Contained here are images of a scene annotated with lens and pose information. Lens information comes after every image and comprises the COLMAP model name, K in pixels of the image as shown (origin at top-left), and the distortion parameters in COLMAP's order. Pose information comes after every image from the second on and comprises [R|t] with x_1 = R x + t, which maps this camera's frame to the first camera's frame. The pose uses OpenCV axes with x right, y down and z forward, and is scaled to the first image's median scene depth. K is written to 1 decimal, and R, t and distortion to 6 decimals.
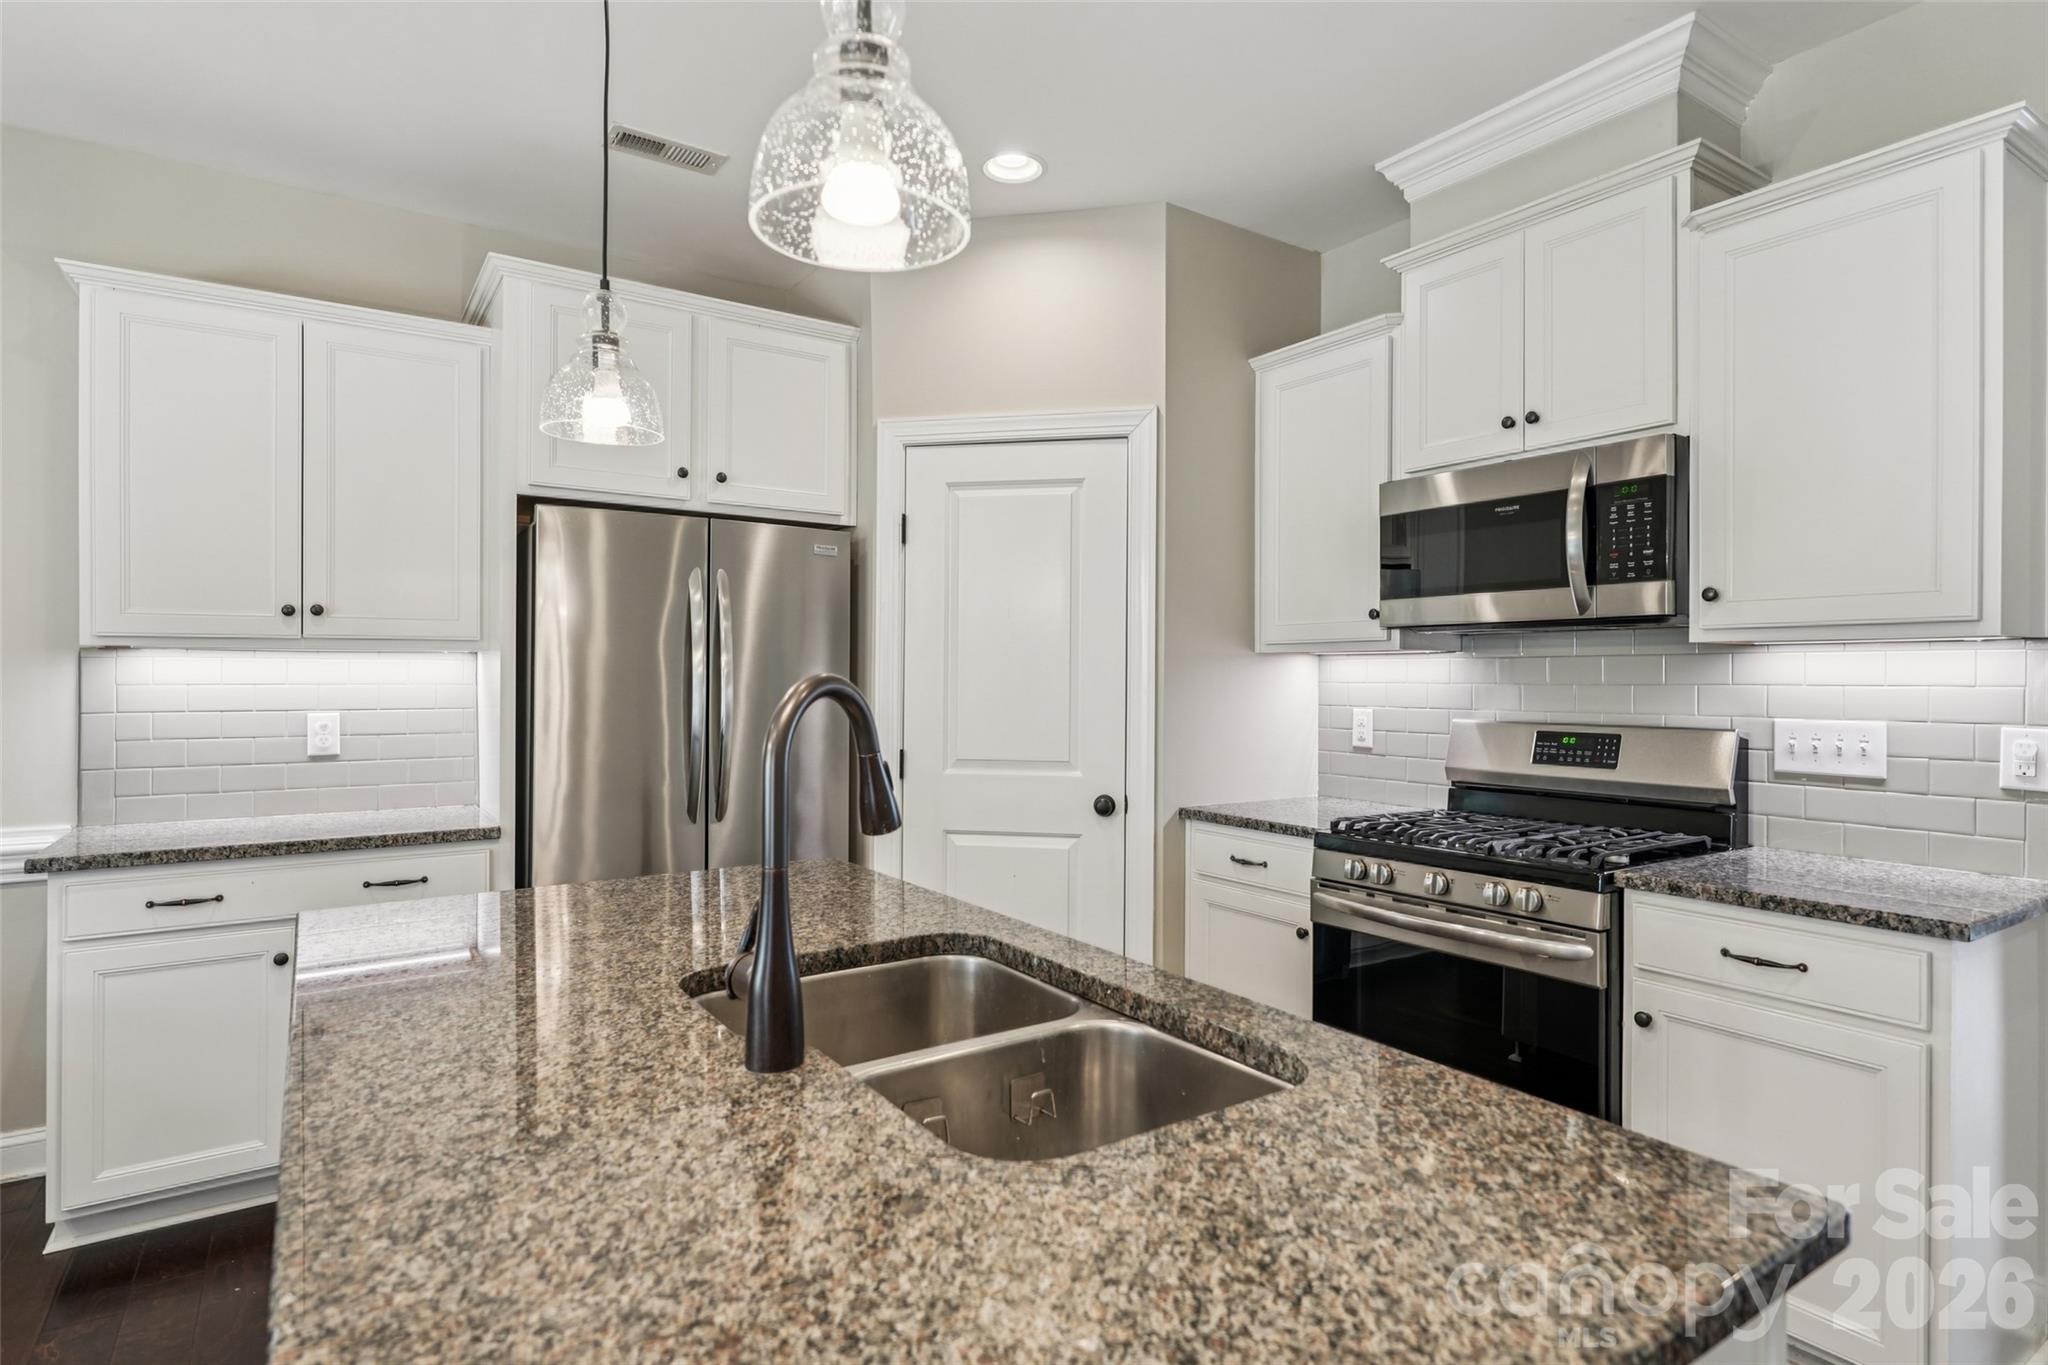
lens RADIAL K [[1076.0, 0, 1030.7], [0, 1076.0, 670.2], [0, 0, 1]] dist [0.001617, 0.002319]
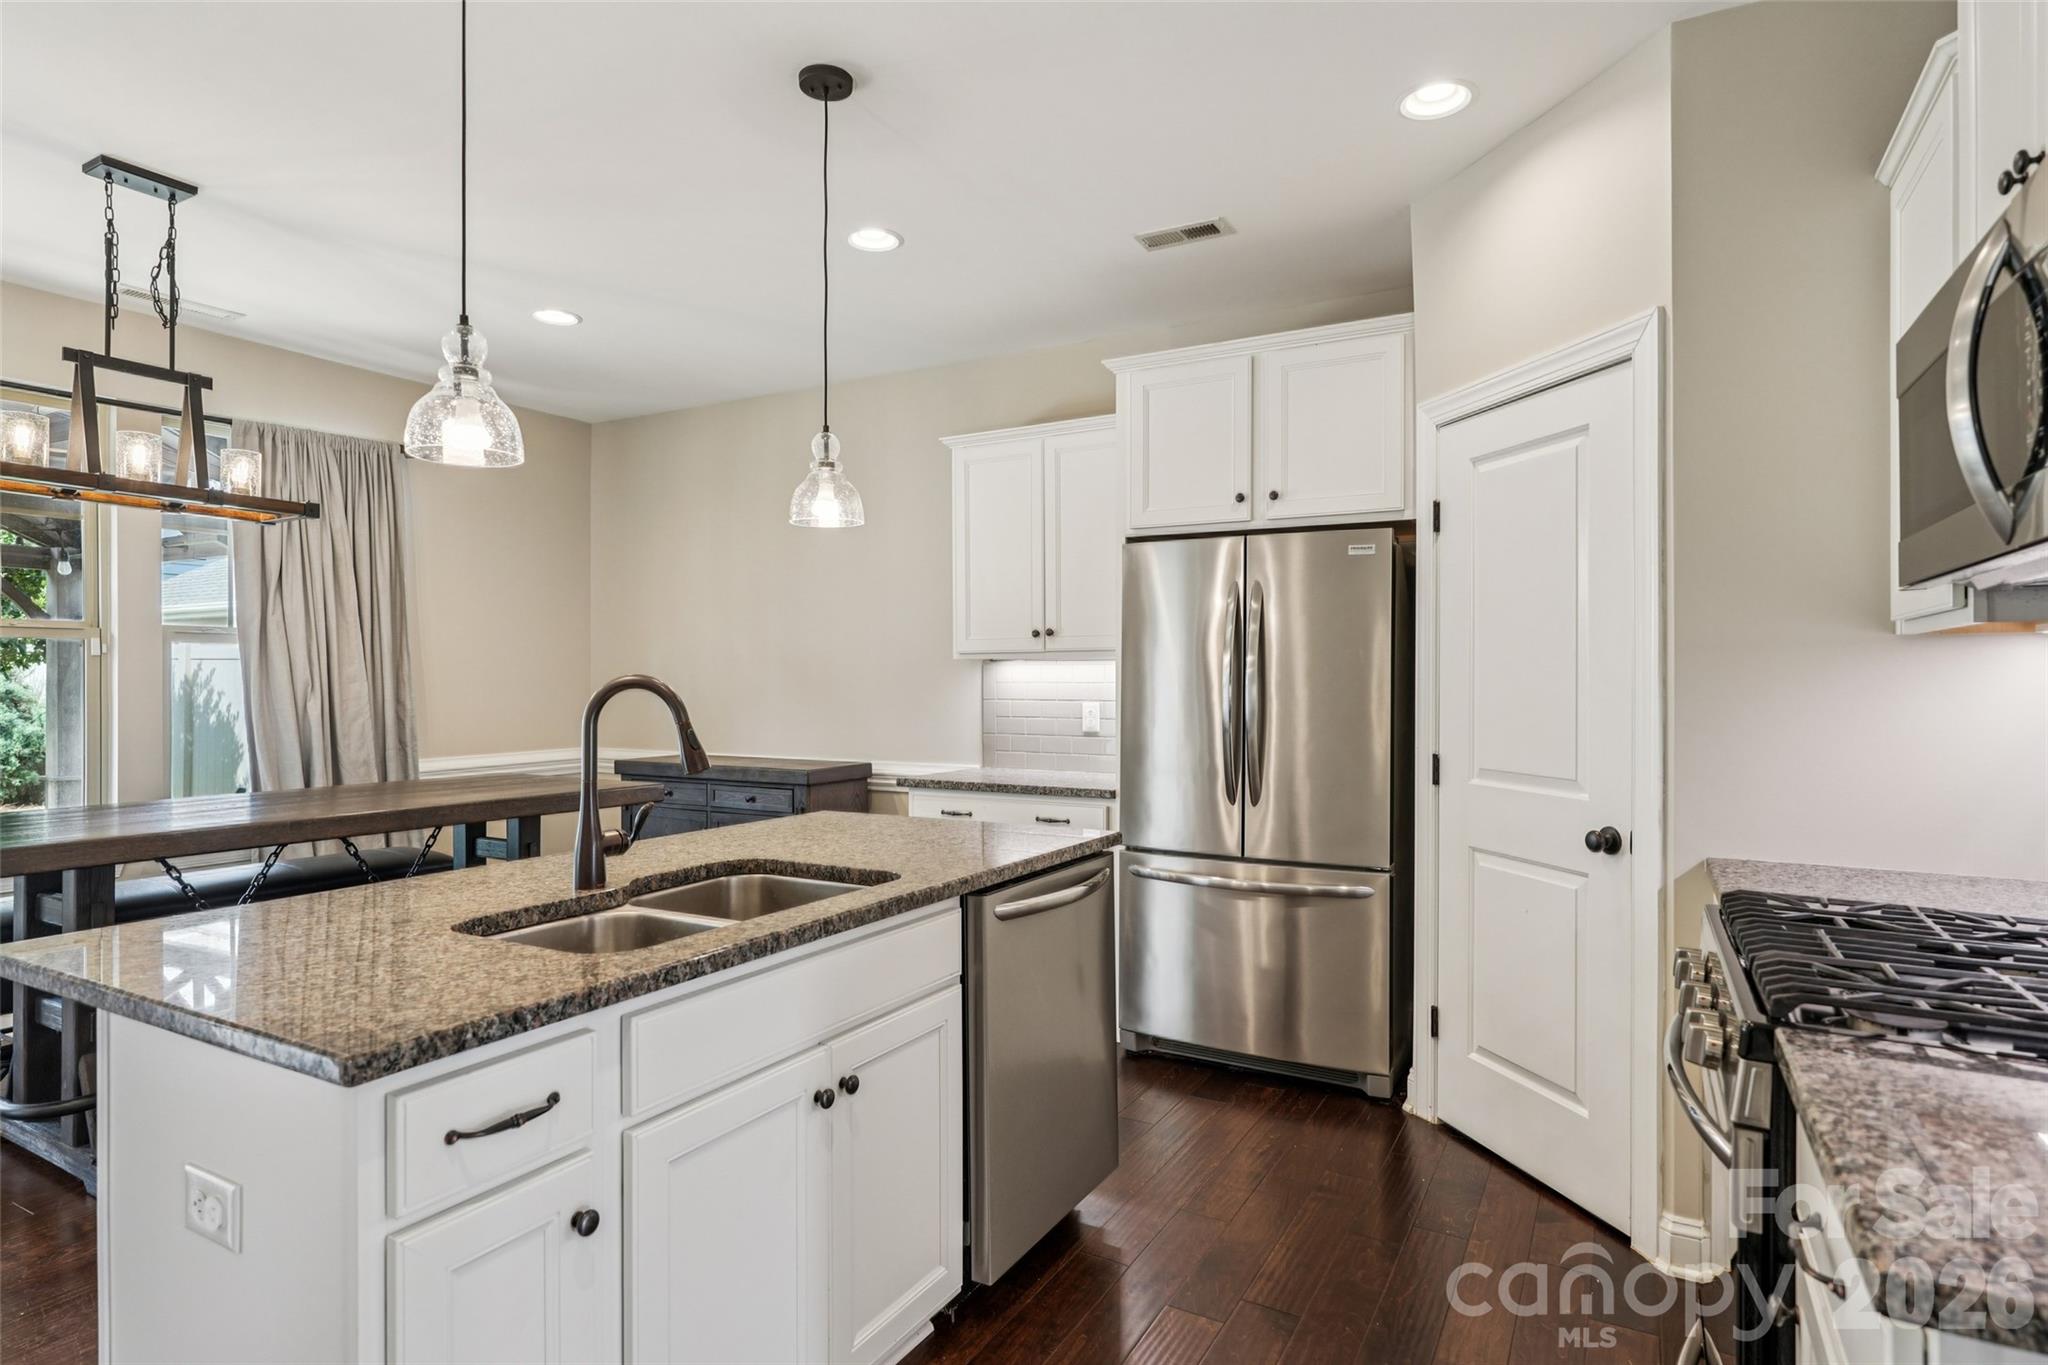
lens RADIAL K [[1076.0, 0, 1035.6], [0, 1076.0, 690.4], [0, 0, 1]] dist [0.001617, 0.002319]
pose [[0.456960, 0.008655, -0.889445, 0.595104], [0.007896, 0.999874, 0.013786, 0.003092], [0.889452, -0.013323, 0.456834, 0.288183]]
